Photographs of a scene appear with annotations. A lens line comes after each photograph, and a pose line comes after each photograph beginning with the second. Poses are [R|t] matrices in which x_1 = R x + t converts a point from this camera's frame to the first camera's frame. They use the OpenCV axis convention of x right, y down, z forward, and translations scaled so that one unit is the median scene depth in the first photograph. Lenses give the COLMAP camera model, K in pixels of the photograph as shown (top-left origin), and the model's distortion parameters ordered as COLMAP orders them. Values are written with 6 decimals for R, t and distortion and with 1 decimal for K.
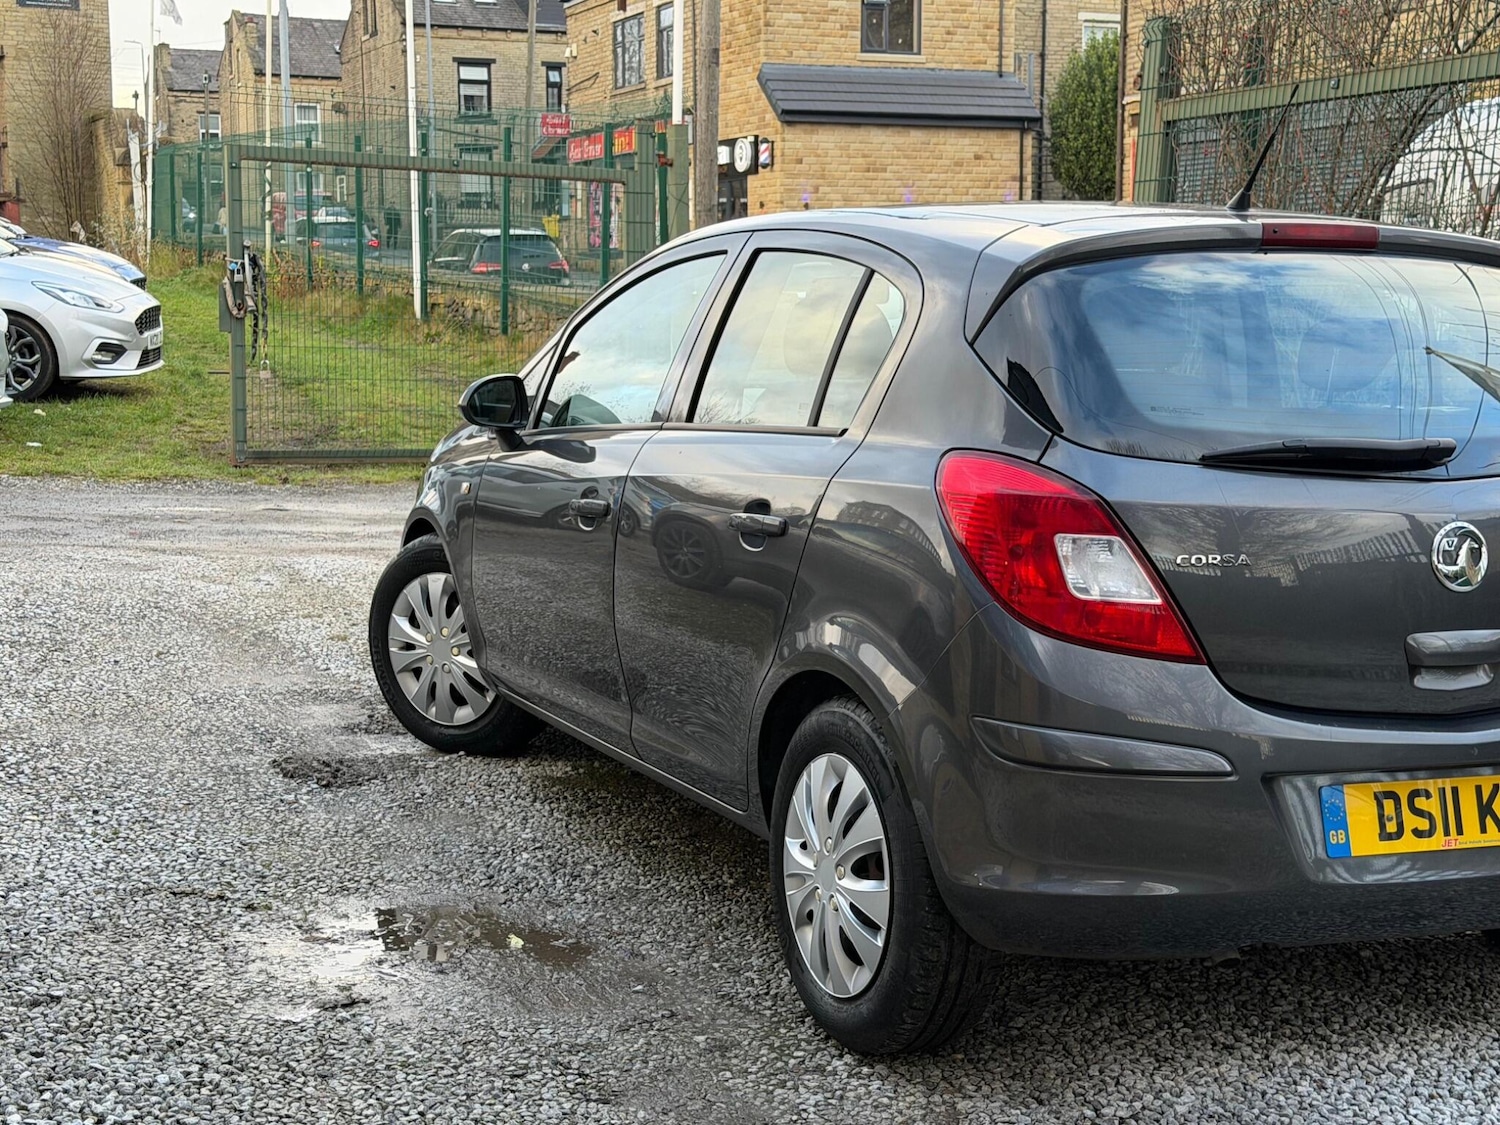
lens RADIAL K [[2295.9, 0, 743.2], [0, 2295.9, 566.0], [0, 0, 1]] dist [0.133385, 0.000000]
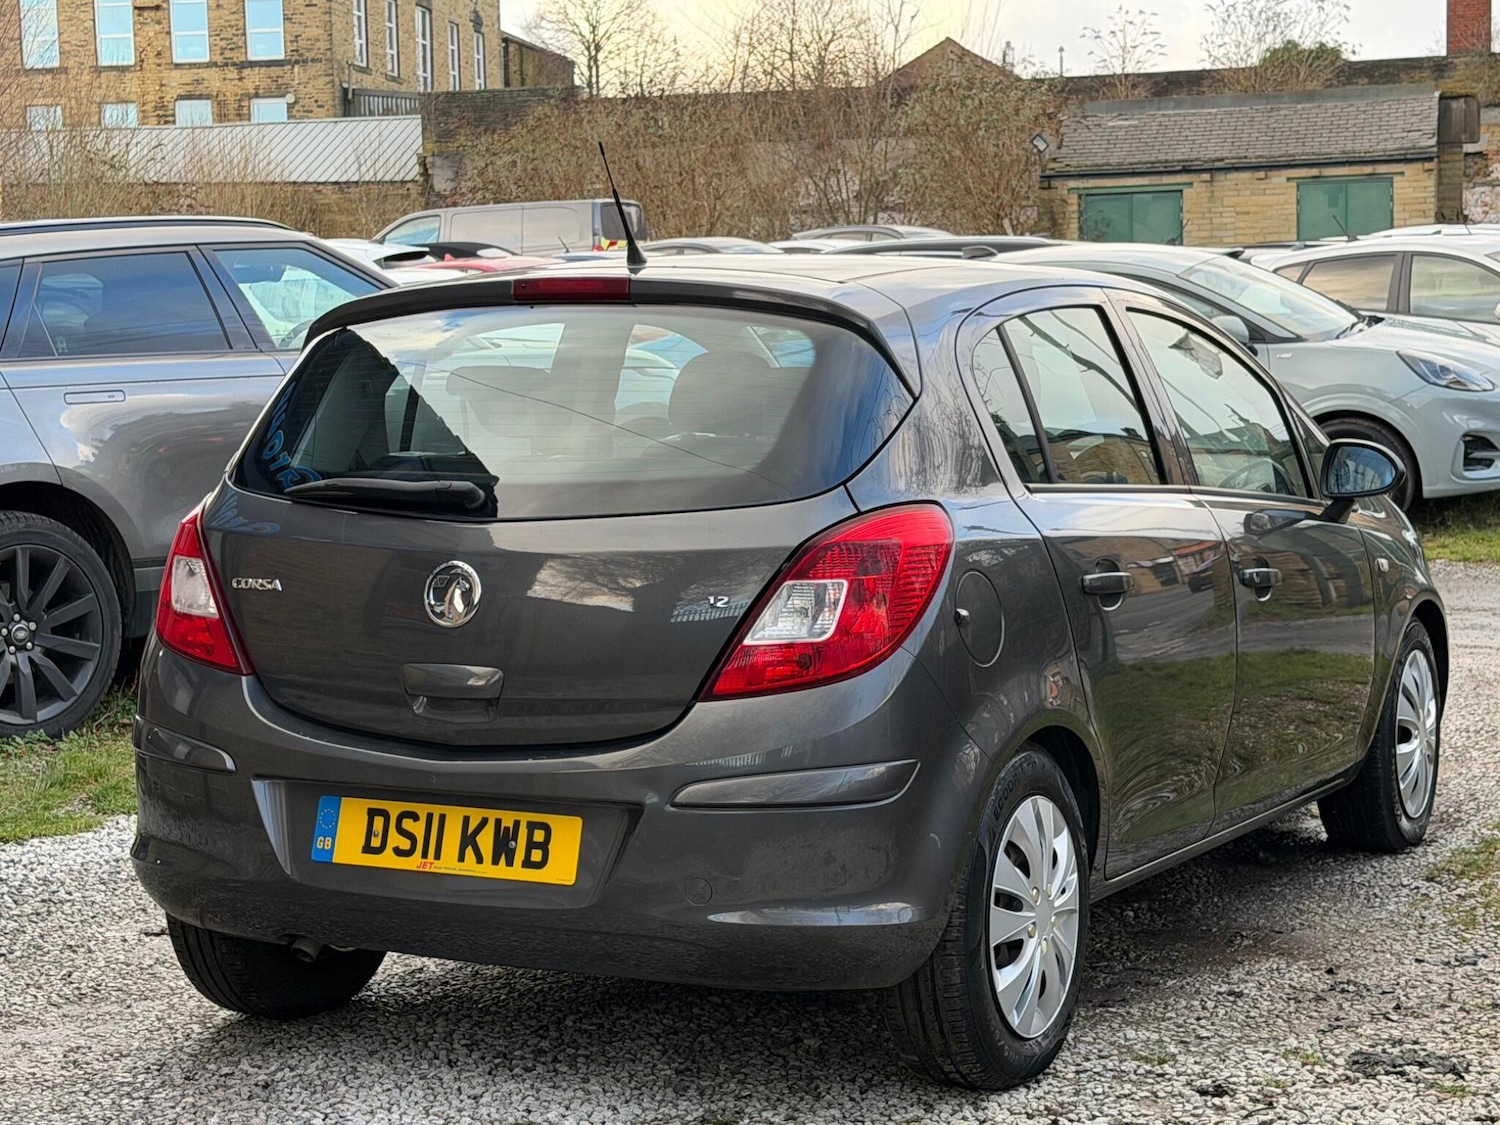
lens RADIAL K [[2935.9, 0, 749.9], [0, 2935.9, 602.4], [0, 0, 1]] dist [0.138628, 0.000000]
pose [[0.631202, 0.042445, -0.774456, 1.068039], [-0.070107, 0.997536, -0.002468, -0.004820], [0.772444, 0.055852, 0.632623, 0.200512]]
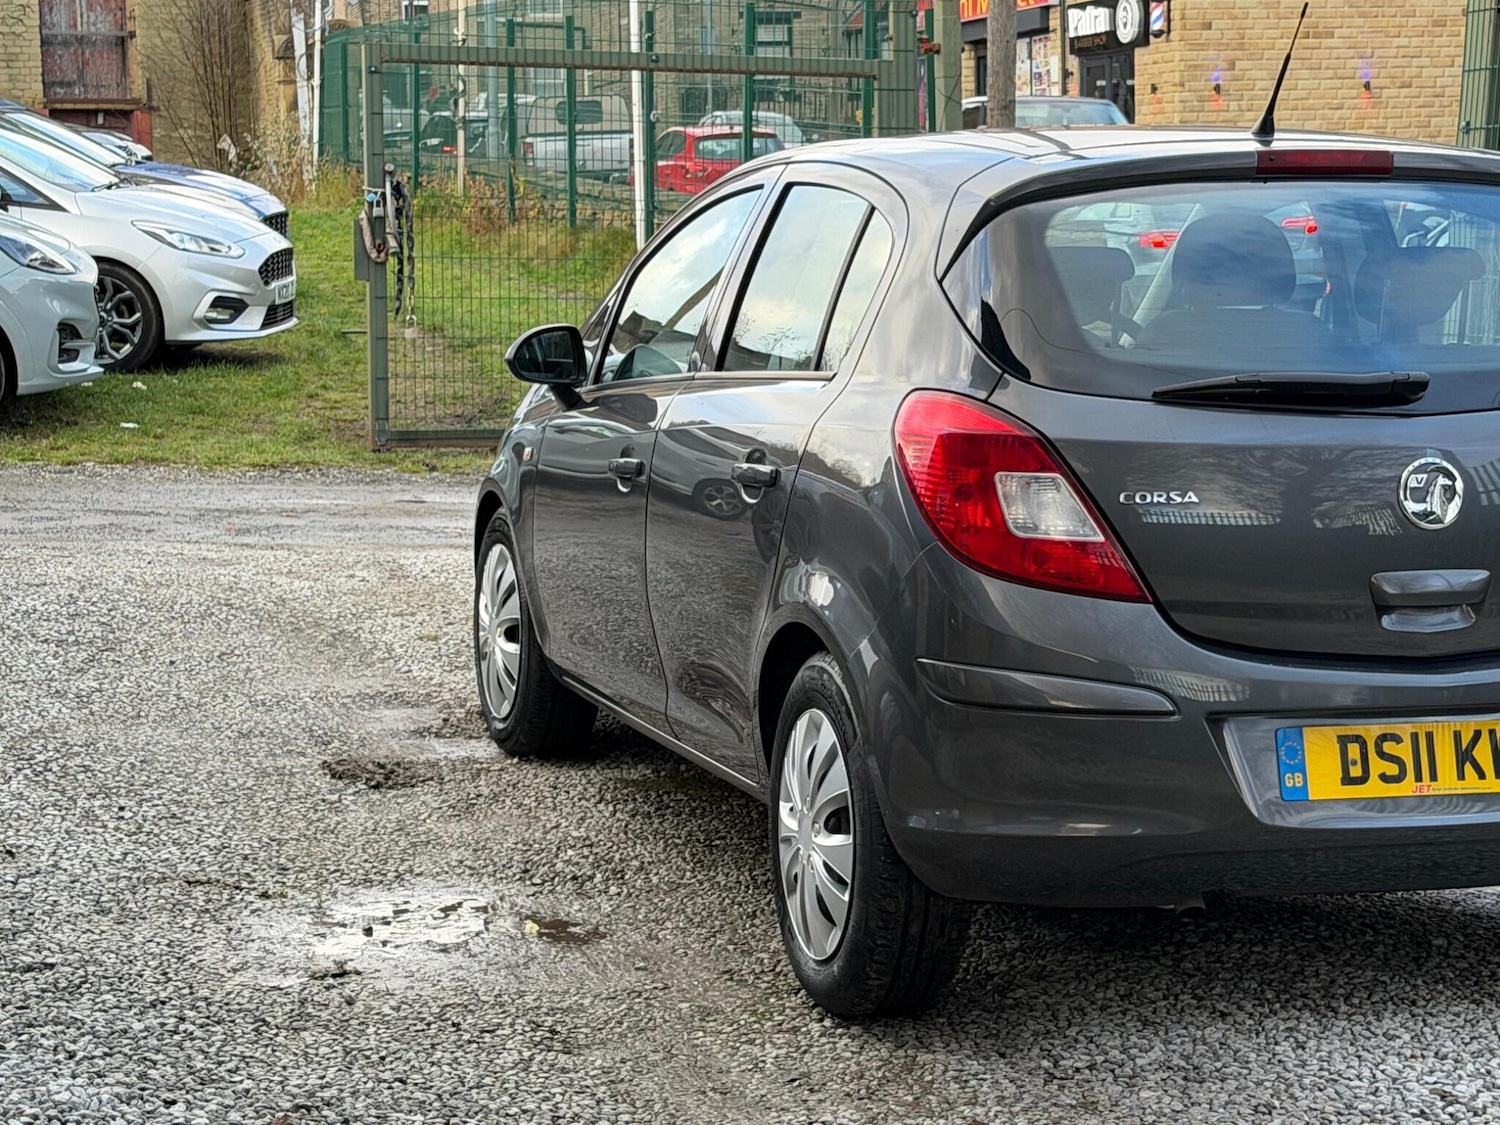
lens RADIAL K [[3313.6, 0, 785.8], [0, 3313.6, 553.5], [0, 0, 1]] dist [0.097299, 0.000000]
pose [[0.993000, -0.005704, -0.117977, 0.154034], [0.003817, 0.999861, -0.016210, 0.031781], [0.118053, 0.015646, 0.992884, -0.306405]]
